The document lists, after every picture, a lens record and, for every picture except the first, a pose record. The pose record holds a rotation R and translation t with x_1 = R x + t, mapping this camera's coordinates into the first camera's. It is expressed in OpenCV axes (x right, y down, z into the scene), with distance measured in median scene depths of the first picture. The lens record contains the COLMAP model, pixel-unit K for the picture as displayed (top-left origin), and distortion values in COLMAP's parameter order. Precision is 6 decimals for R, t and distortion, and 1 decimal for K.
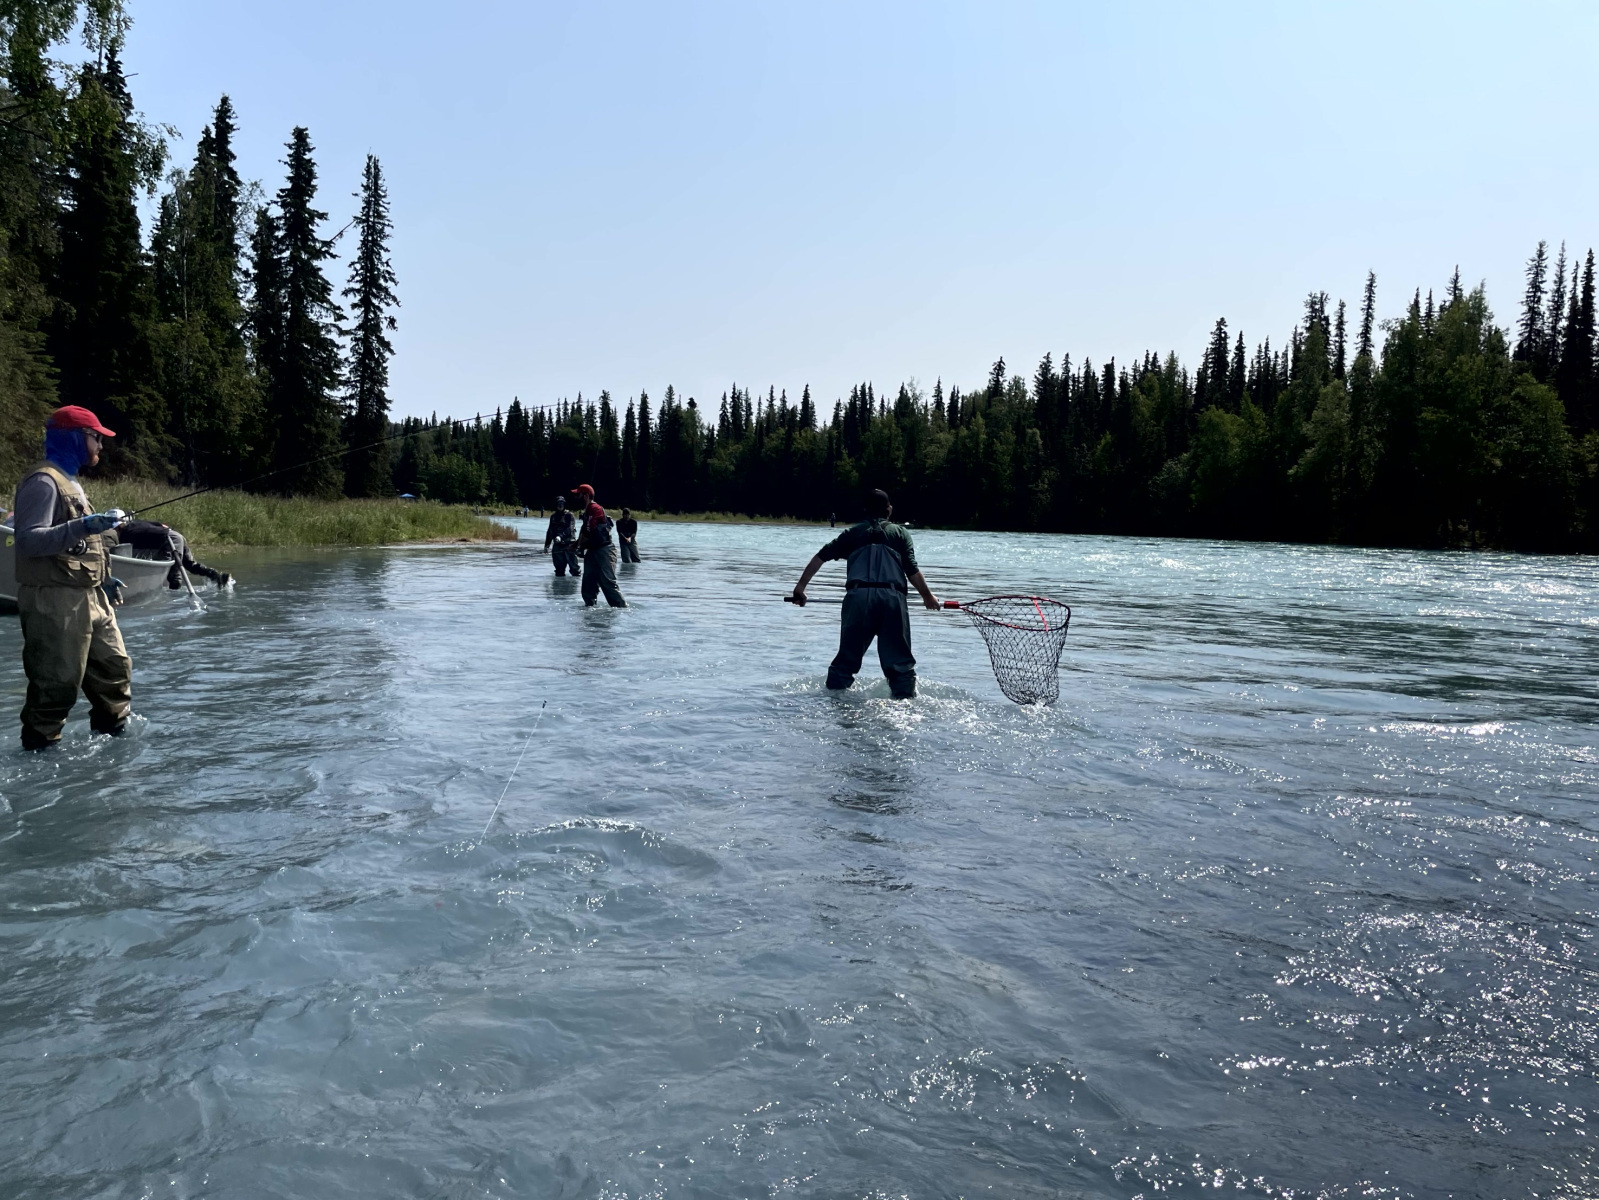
lens RADIAL K [[1153.8, 0, 799.5], [0, 1153.8, 600.0], [0, 0, 1]] dist [0.086944, -0.099018]
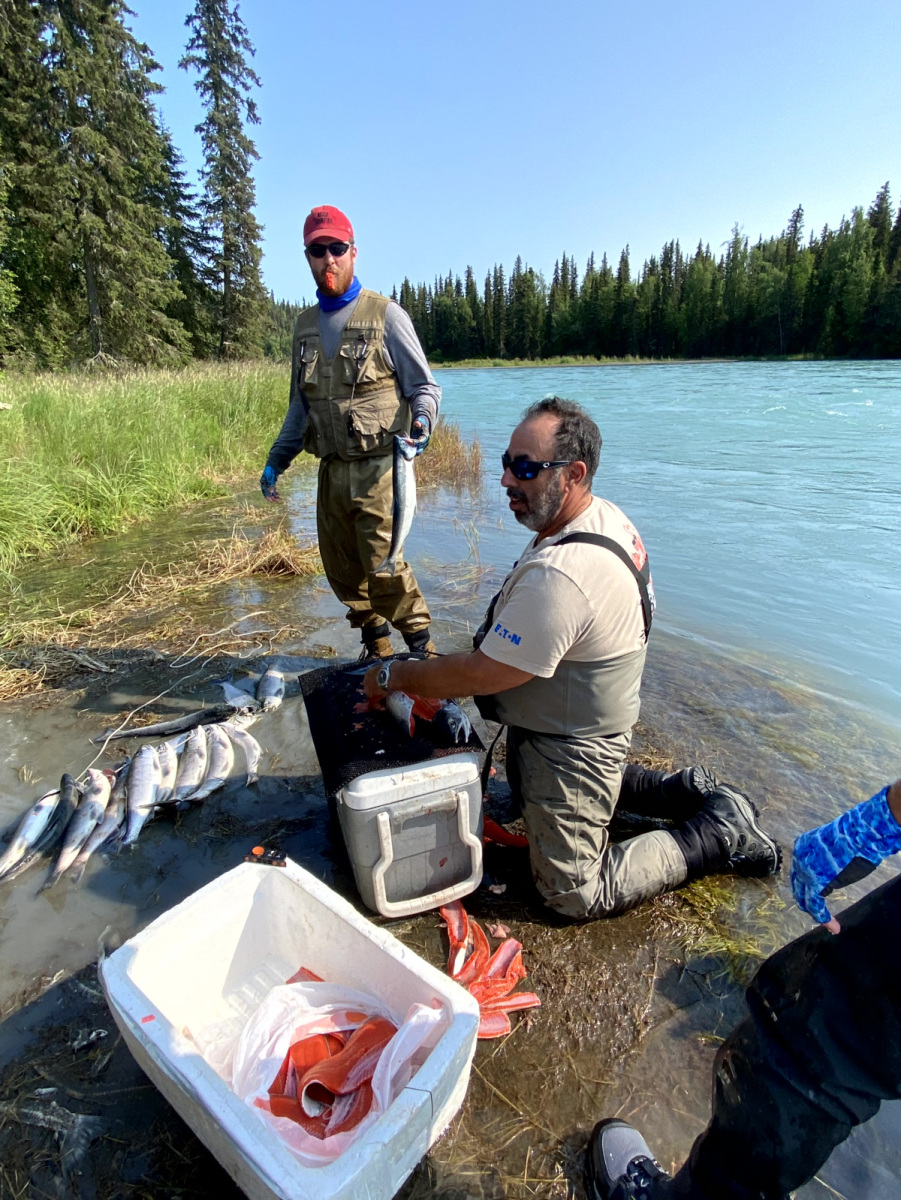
lens RADIAL K [[649.5, 0, 450.5], [0, 649.5, 600.0], [0, 0, 1]] dist [-0.022453, -0.001111]
pose [[0.982900, 0.006419, -0.184029, -0.114783], [0.045325, 0.960211, 0.275572, -0.035638], [0.178476, -0.279201, 0.943501, 0.425812]]
